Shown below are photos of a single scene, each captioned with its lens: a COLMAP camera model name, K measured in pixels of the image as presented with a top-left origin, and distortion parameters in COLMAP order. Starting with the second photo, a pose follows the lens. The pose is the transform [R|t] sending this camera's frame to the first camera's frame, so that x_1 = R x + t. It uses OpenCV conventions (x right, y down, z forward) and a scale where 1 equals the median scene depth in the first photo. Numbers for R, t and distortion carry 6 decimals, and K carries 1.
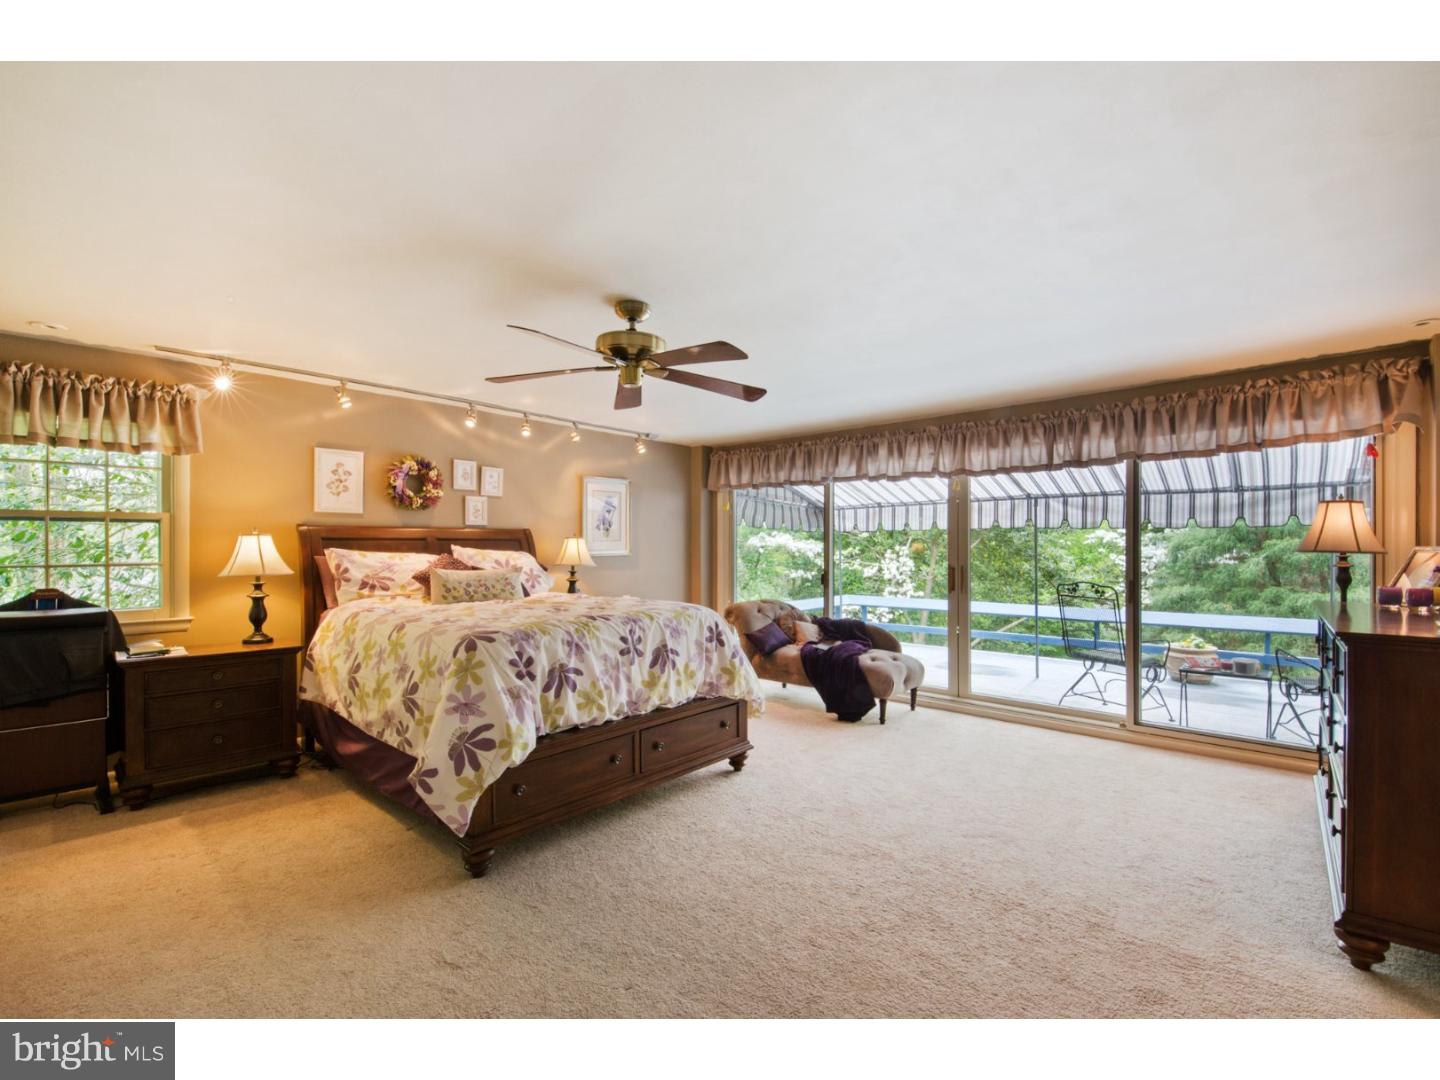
lens RADIAL K [[698.6, 0, 705.9], [0, 698.6, 530.3], [0, 0, 1]] dist [-0.020007, -0.000698]
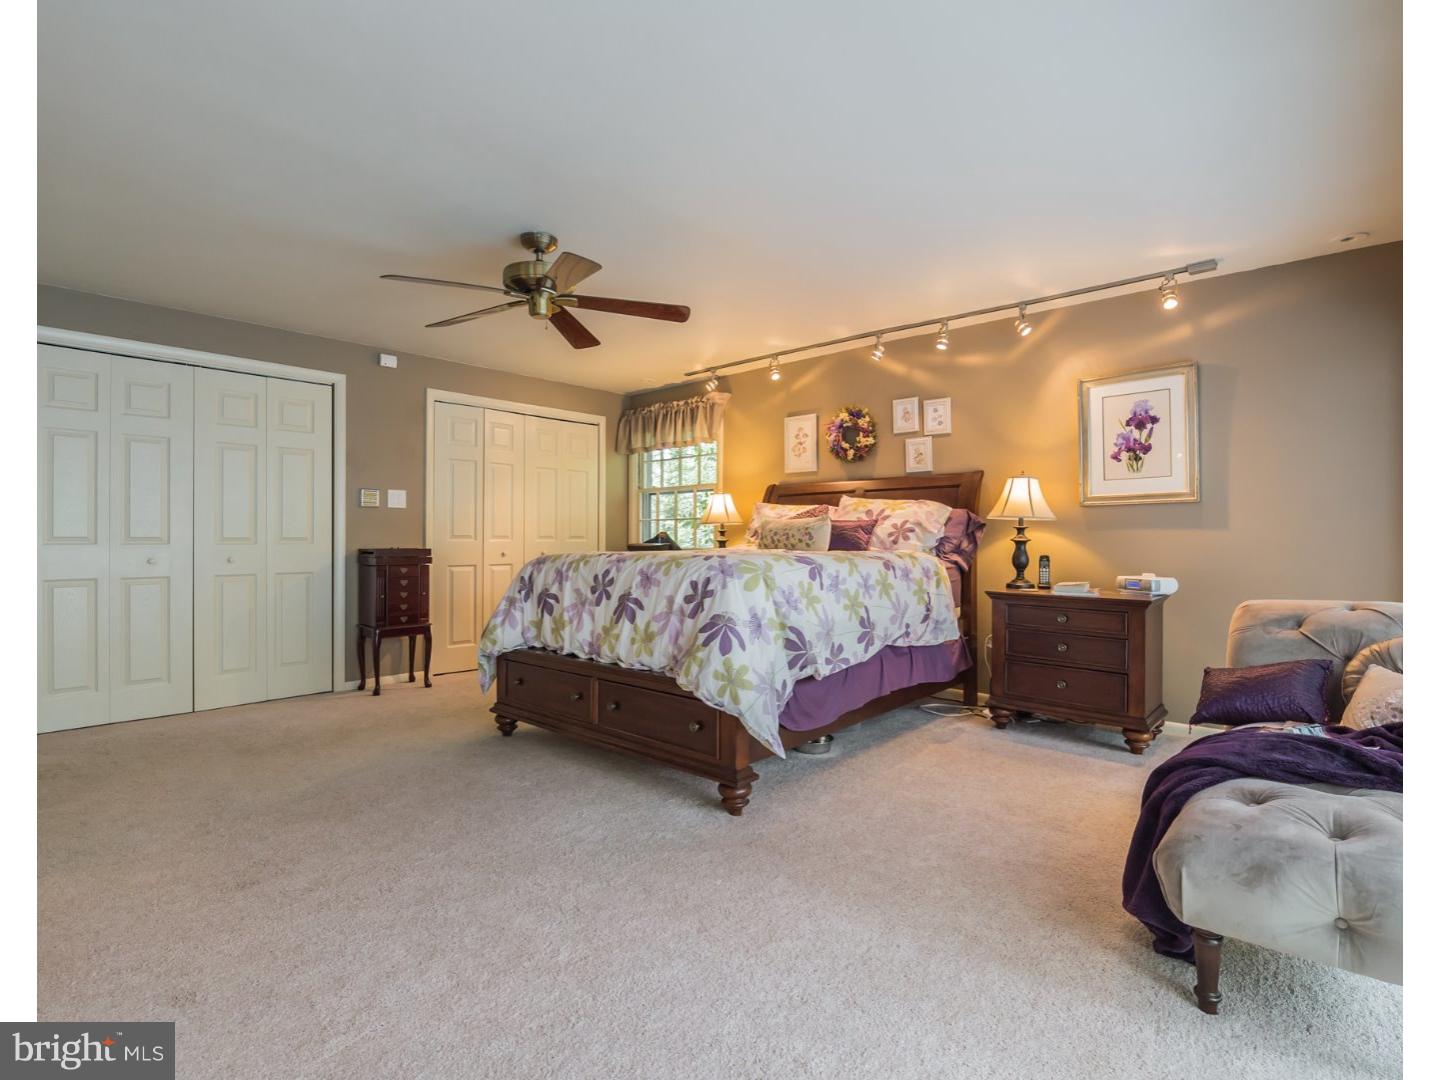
lens RADIAL K [[711.8, 0, 704.7], [0, 711.8, 535.0], [0, 0, 1]] dist [-0.004872, -0.000773]
pose [[-0.067230, -0.005847, -0.997720, 0.641257], [0.013804, 0.999882, -0.006789, 0.083549], [0.997642, -0.014229, -0.067141, 0.936645]]
